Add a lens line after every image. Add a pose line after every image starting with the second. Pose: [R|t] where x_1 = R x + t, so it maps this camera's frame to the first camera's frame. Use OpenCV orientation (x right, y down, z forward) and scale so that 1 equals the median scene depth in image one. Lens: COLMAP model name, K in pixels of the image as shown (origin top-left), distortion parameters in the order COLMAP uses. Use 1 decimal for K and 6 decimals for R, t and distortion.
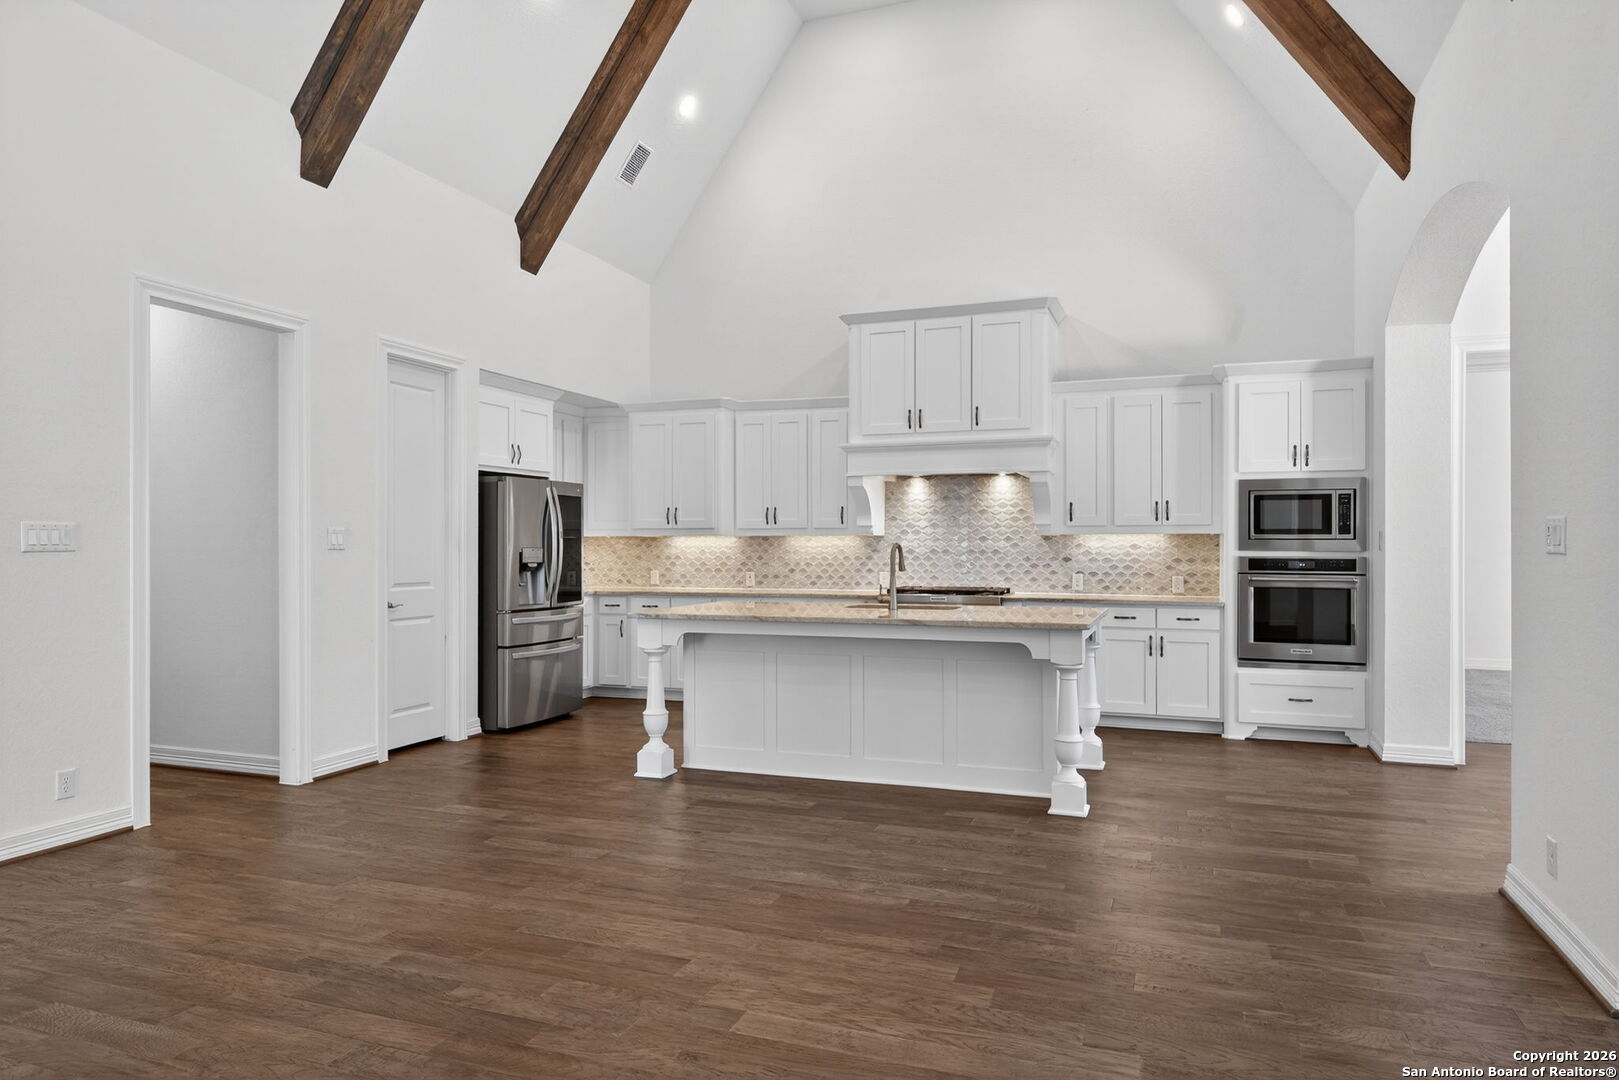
lens RADIAL K [[1001.3, 0, 813.0], [0, 1001.3, 542.2], [0, 0, 1]] dist [0.014949, -0.015640]
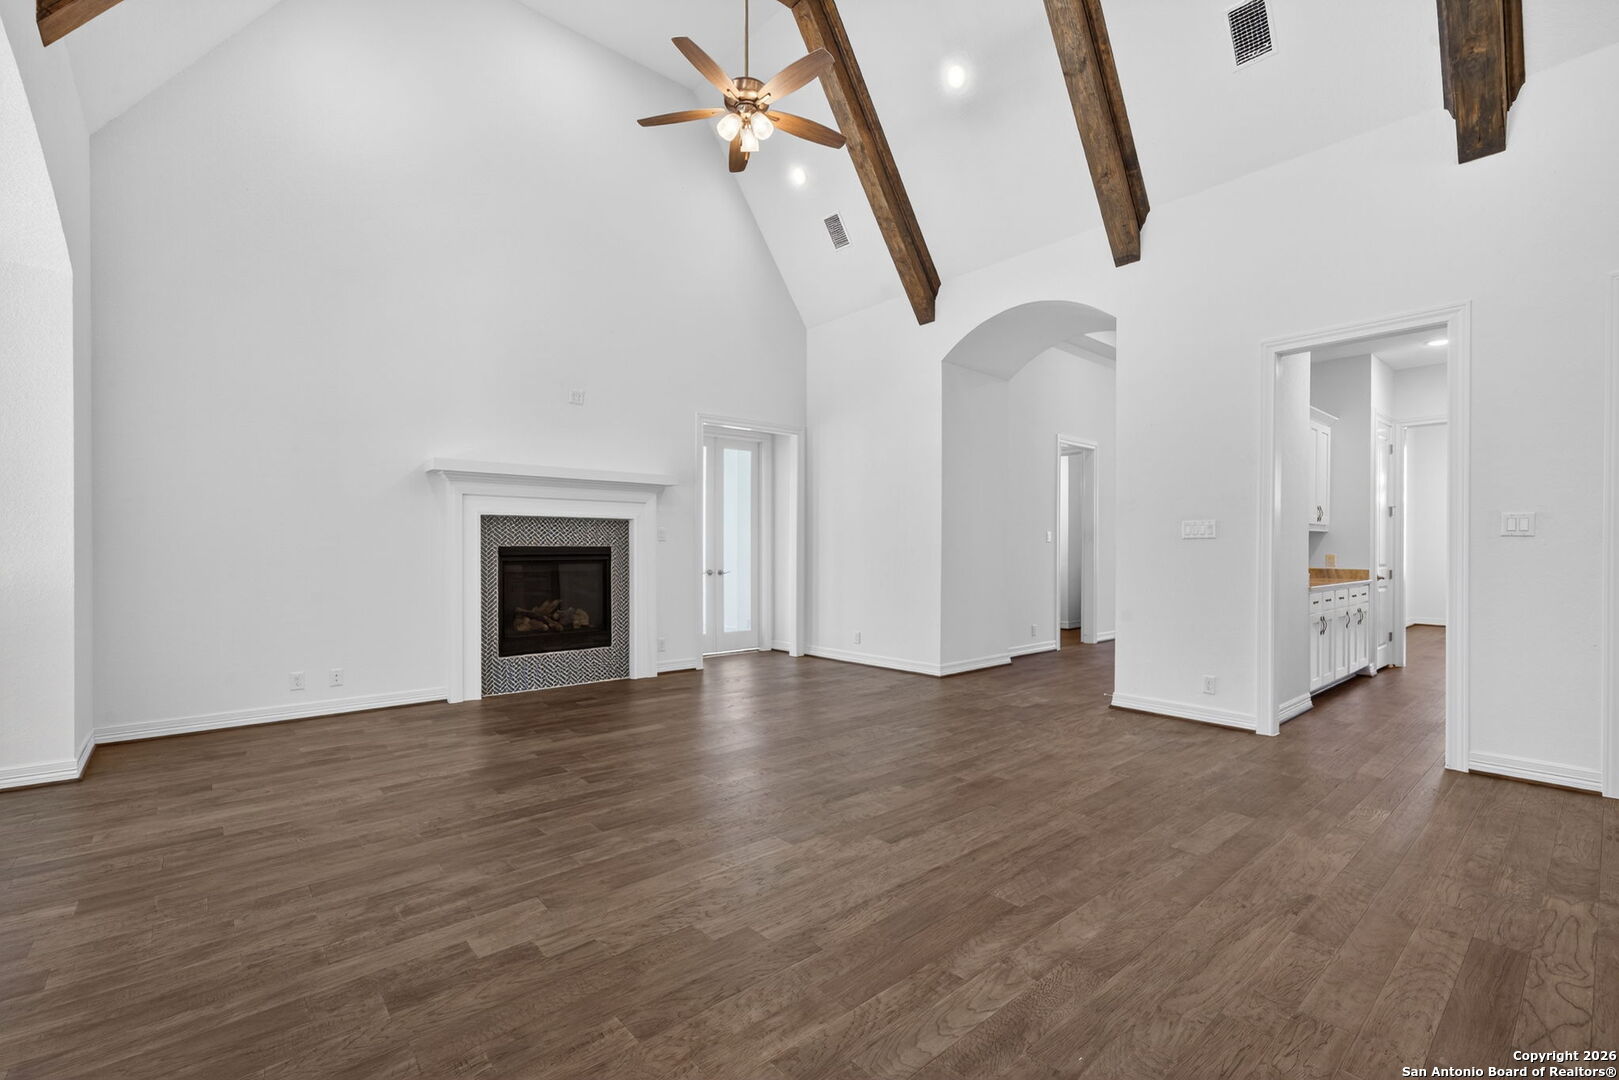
lens RADIAL K [[703.8, 0, 816.7], [0, 703.8, 554.0], [0, 0, 1]] dist [-0.009371, 0.004322]
pose [[-0.478241, 0.007363, -0.878198, 0.347409], [0.000347, 0.999966, 0.008194, 0.015932], [0.878229, 0.003614, -0.478227, 0.650820]]
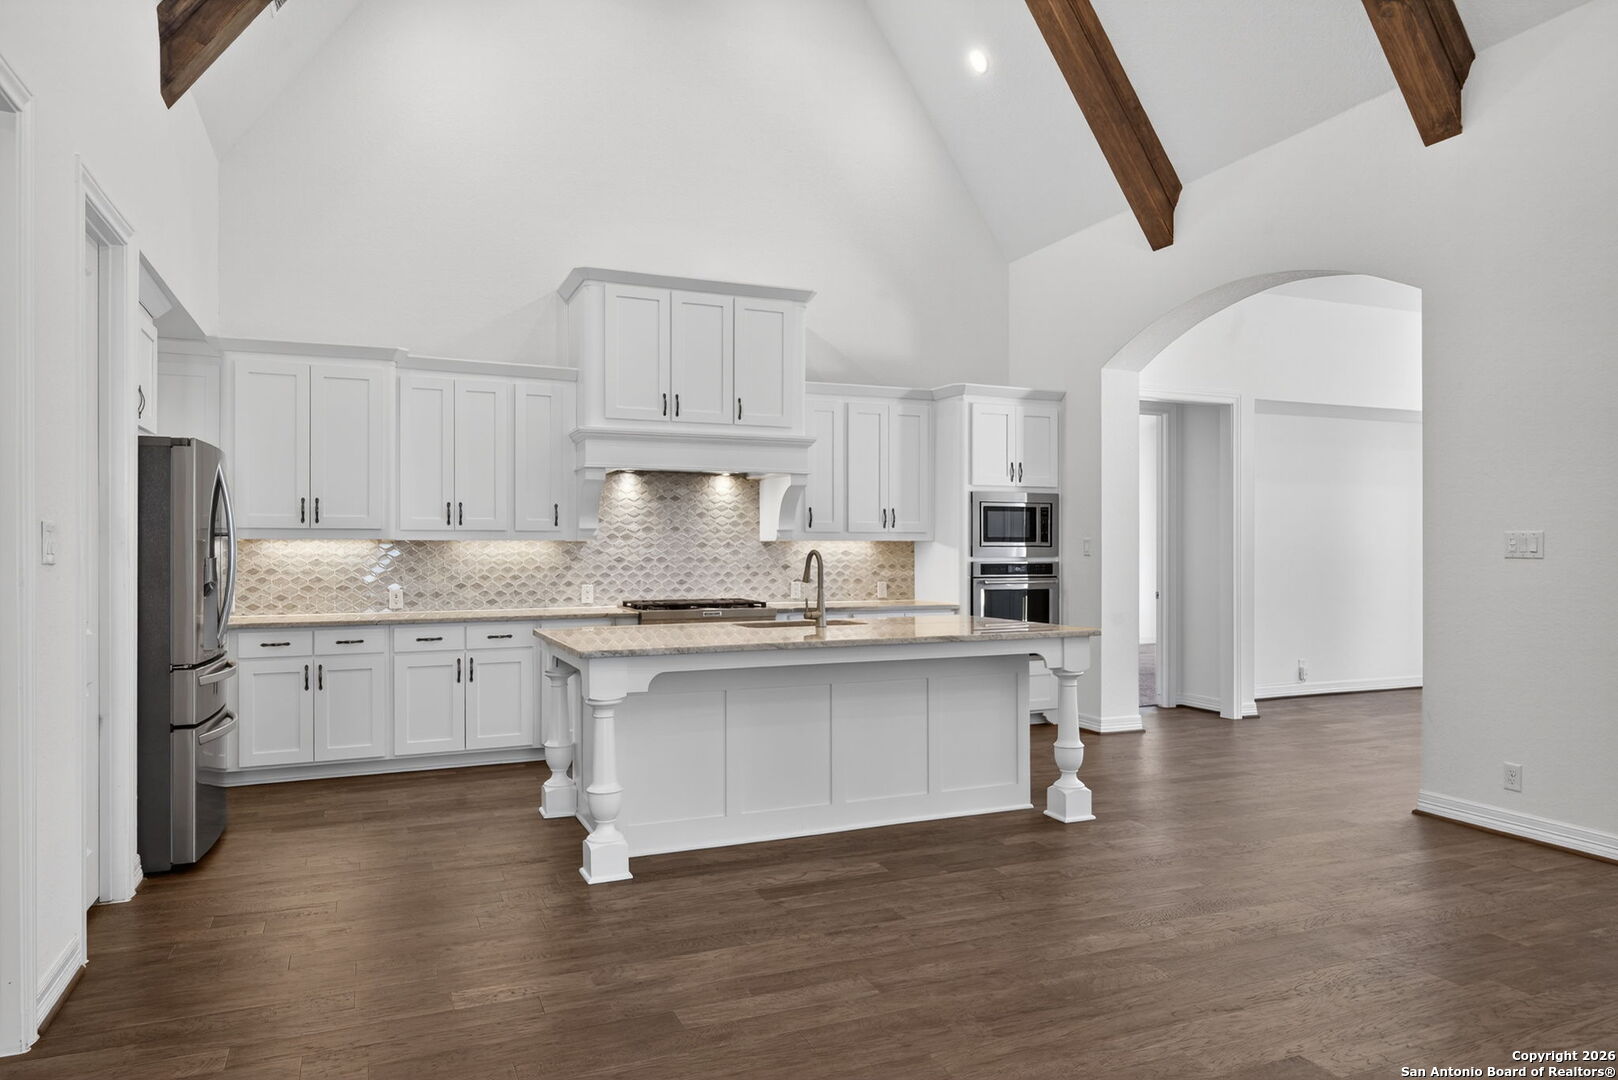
lens RADIAL K [[1036.8, 0, 812.7], [0, 1036.8, 545.0], [0, 0, 1]] dist [0.009230, -0.007066]
pose [[0.728045, 0.002251, 0.685525, -0.483499], [-0.000625, 0.999996, -0.002621, -0.001254], [-0.685529, 0.001480, 0.728044, 0.313721]]
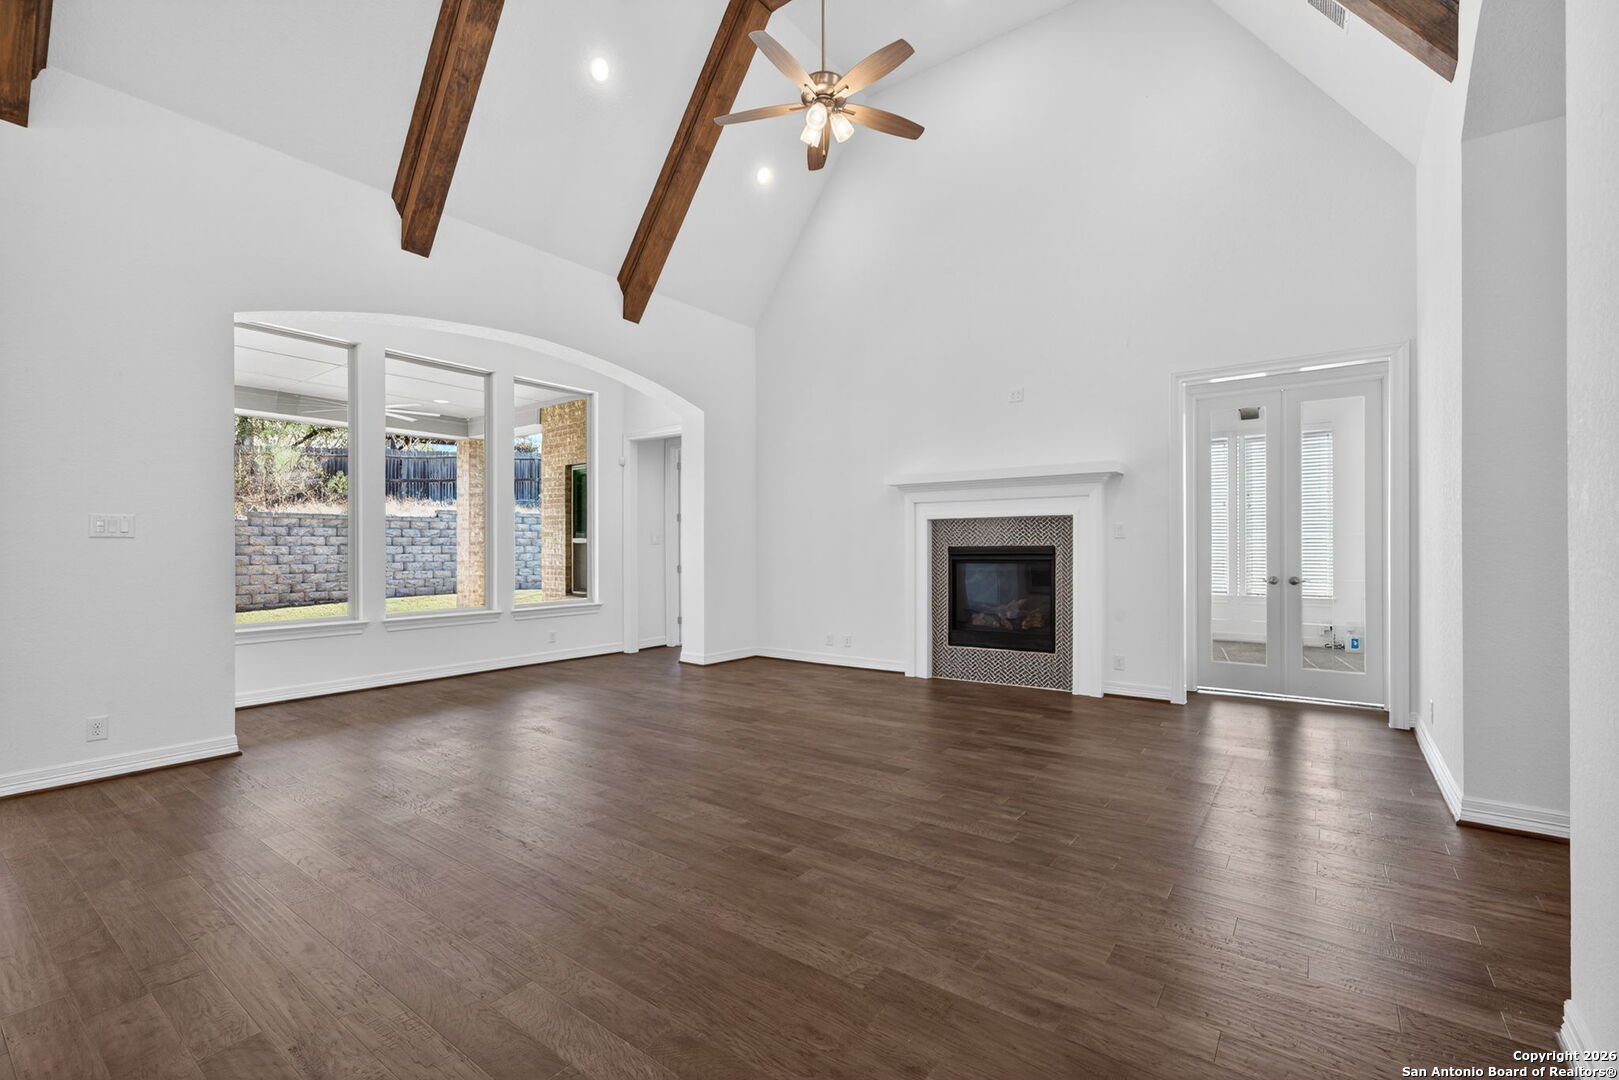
lens RADIAL K [[703.8, 0, 816.2], [0, 703.8, 545.6], [0, 0, 1]] dist [-0.009371, 0.004322]
pose [[-0.961980, 0.004482, 0.273081, -0.335048], [0.002902, 0.999977, -0.006190, 0.017785], [-0.273103, -0.005163, -0.961971, 0.891000]]
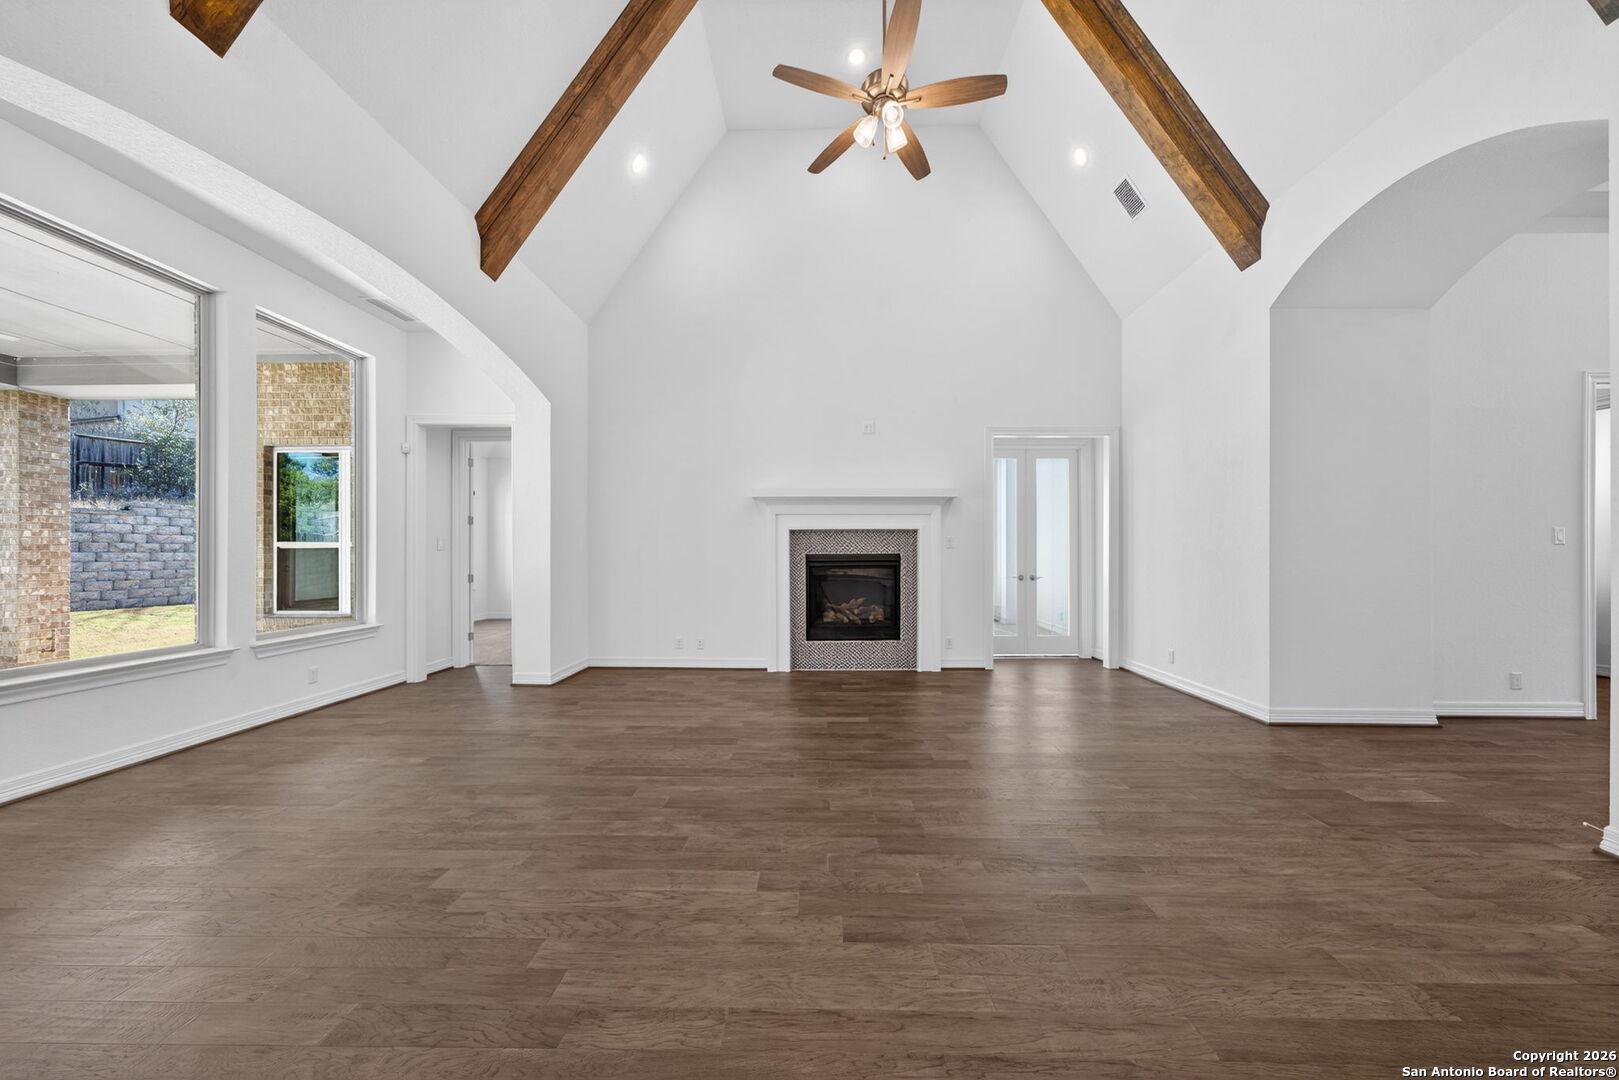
lens RADIAL K [[549.1, 0, 815.5], [0, 549.1, 554.7], [0, 0, 1]] dist [-0.002470, 0.000945]
pose [[-0.945356, 0.001228, -0.326036, 0.038880], [0.002276, 0.999993, -0.002833, 0.017278], [0.326031, -0.003421, -0.945353, 0.725027]]
